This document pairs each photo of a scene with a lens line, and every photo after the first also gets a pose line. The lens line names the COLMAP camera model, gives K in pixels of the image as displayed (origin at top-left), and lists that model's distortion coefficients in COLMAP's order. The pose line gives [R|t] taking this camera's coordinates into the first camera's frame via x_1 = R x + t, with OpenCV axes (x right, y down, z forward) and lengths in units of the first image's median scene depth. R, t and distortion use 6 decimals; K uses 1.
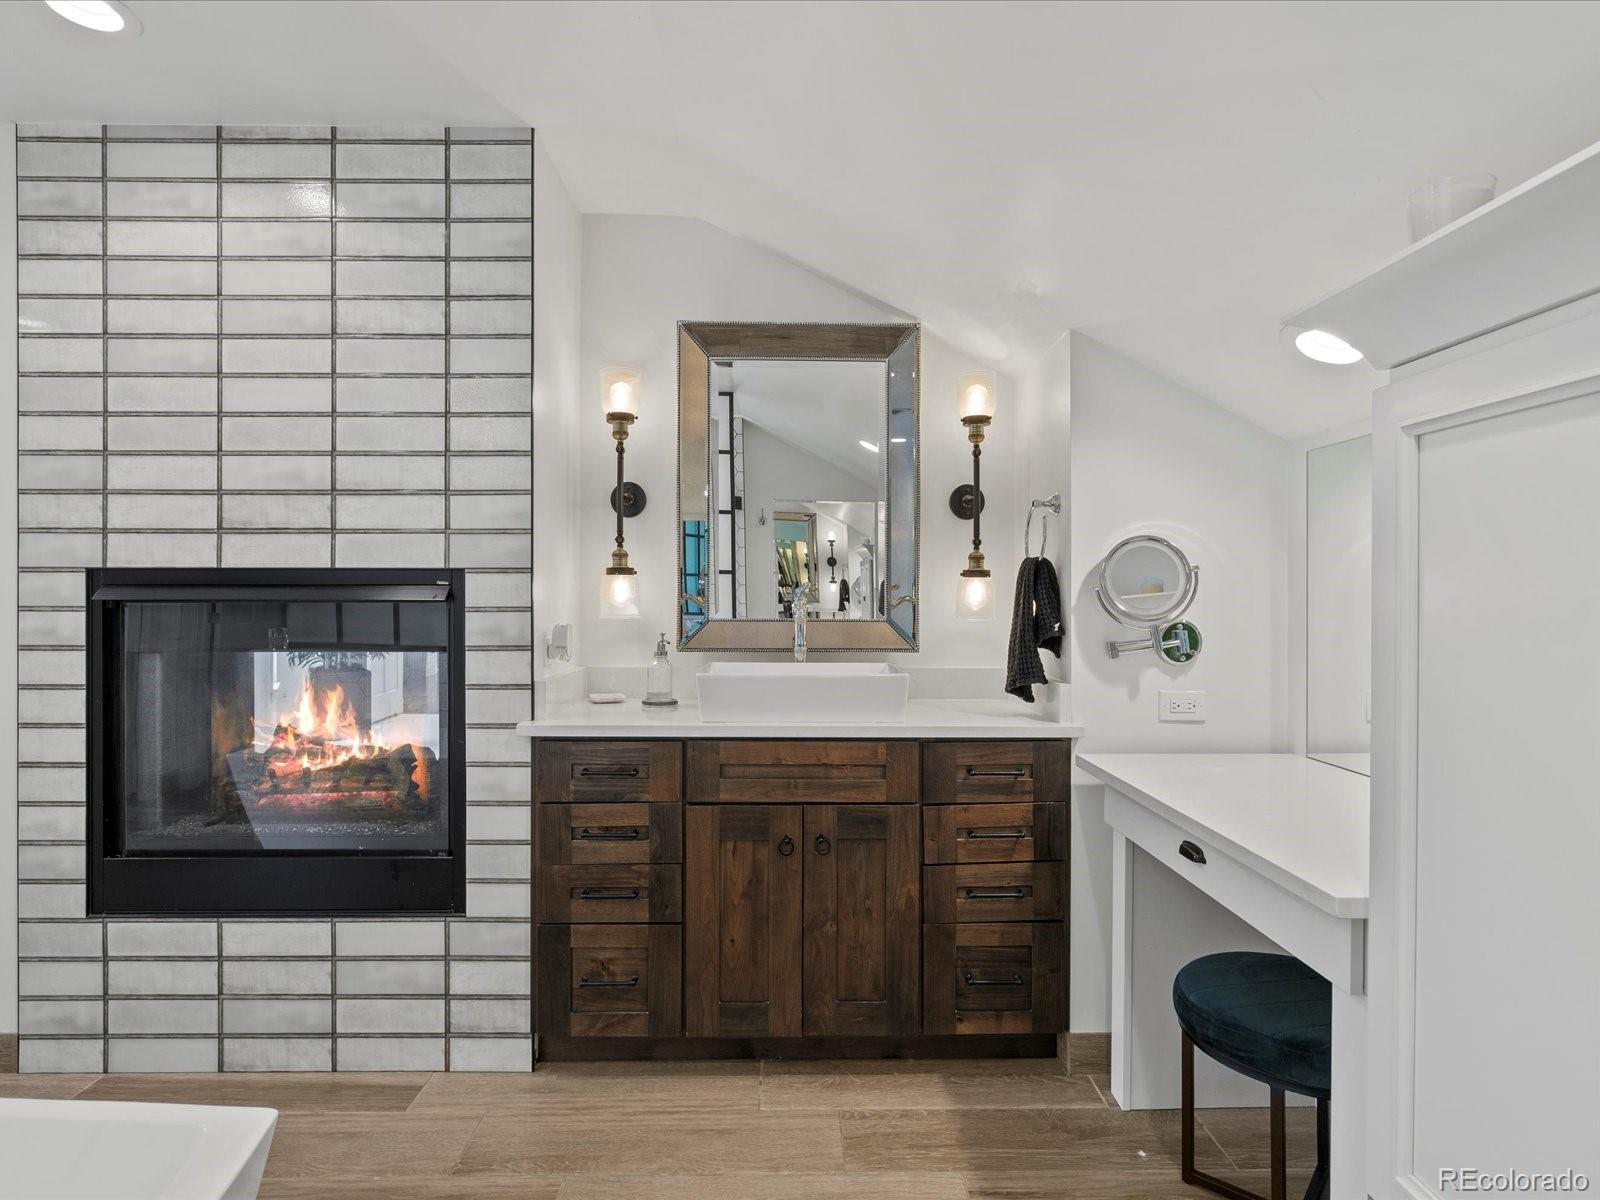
lens RADIAL K [[852.2, 0, 794.7], [0, 852.2, 592.7], [0, 0, 1]] dist [-0.005865, 0.004110]
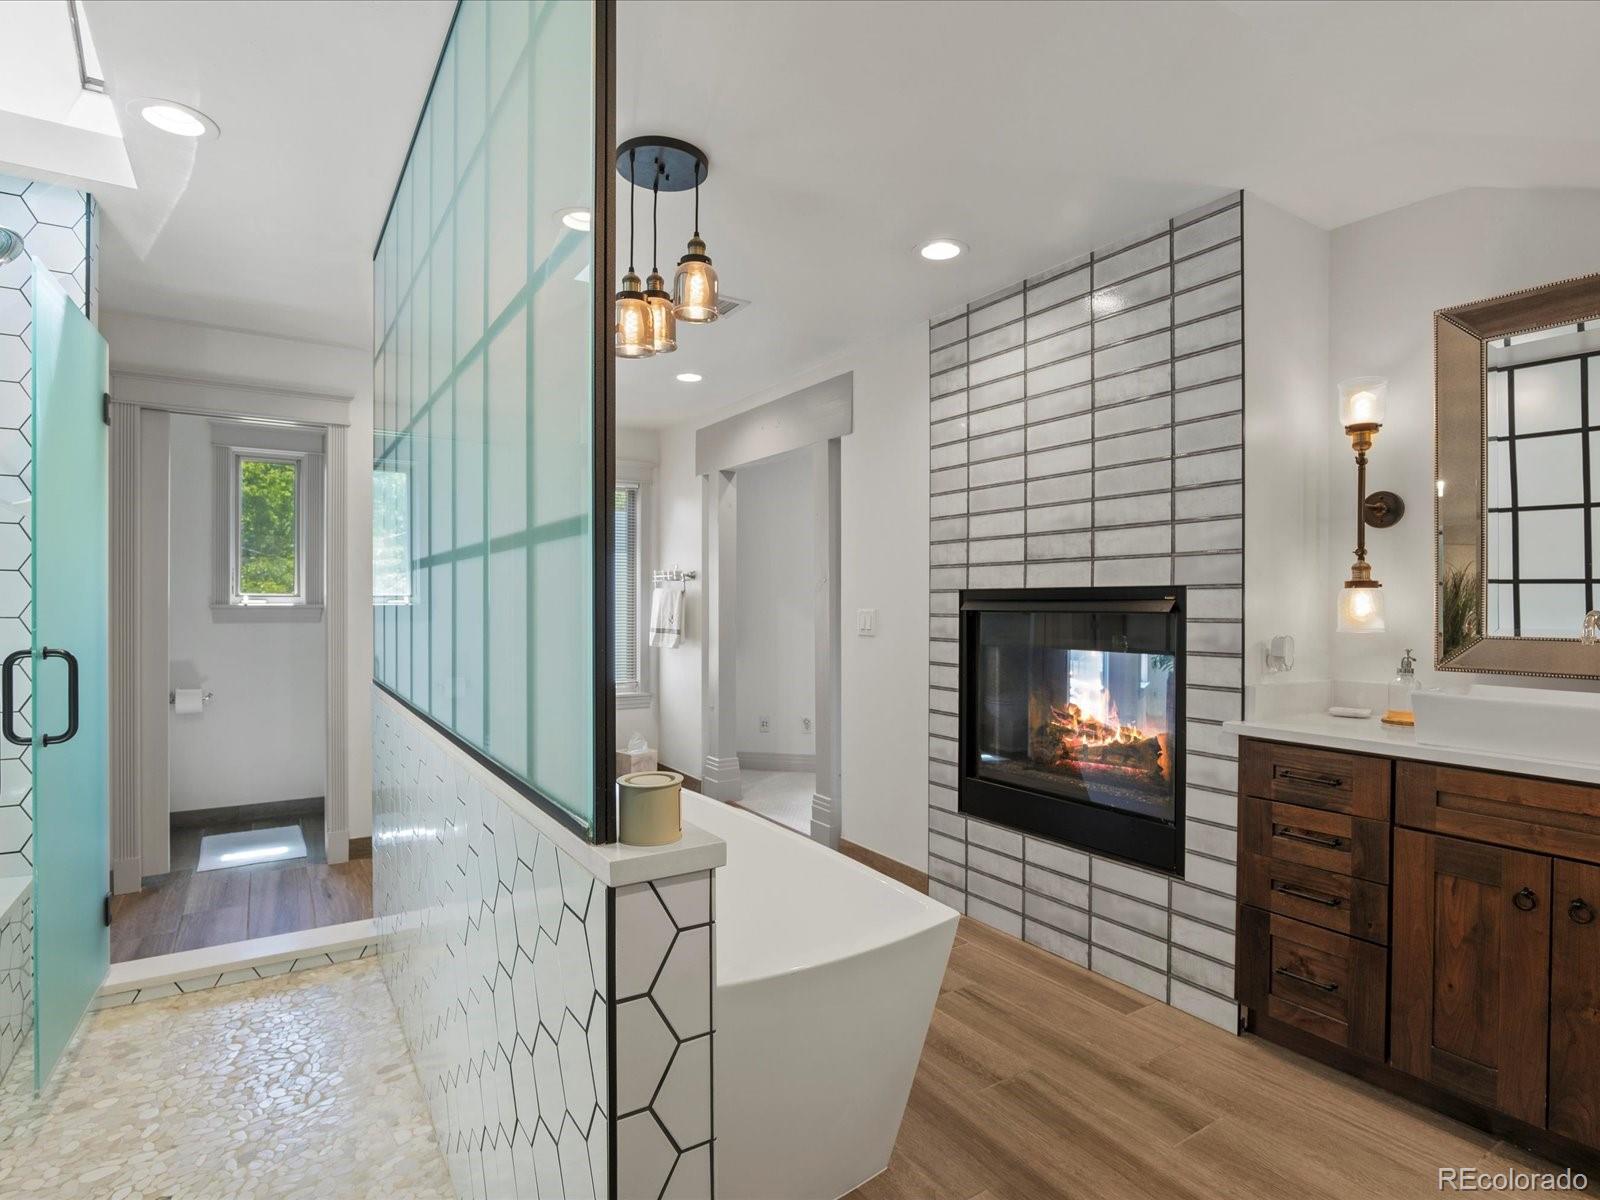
lens RADIAL K [[852.2, 0, 804.1], [0, 852.2, 603.6], [0, 0, 1]] dist [-0.005865, 0.004110]
pose [[0.538523, -0.000517, -0.842610, 0.325189], [-0.004318, 0.999985, -0.003373, 0.003276], [0.842599, 0.005455, 0.538513, -0.082411]]
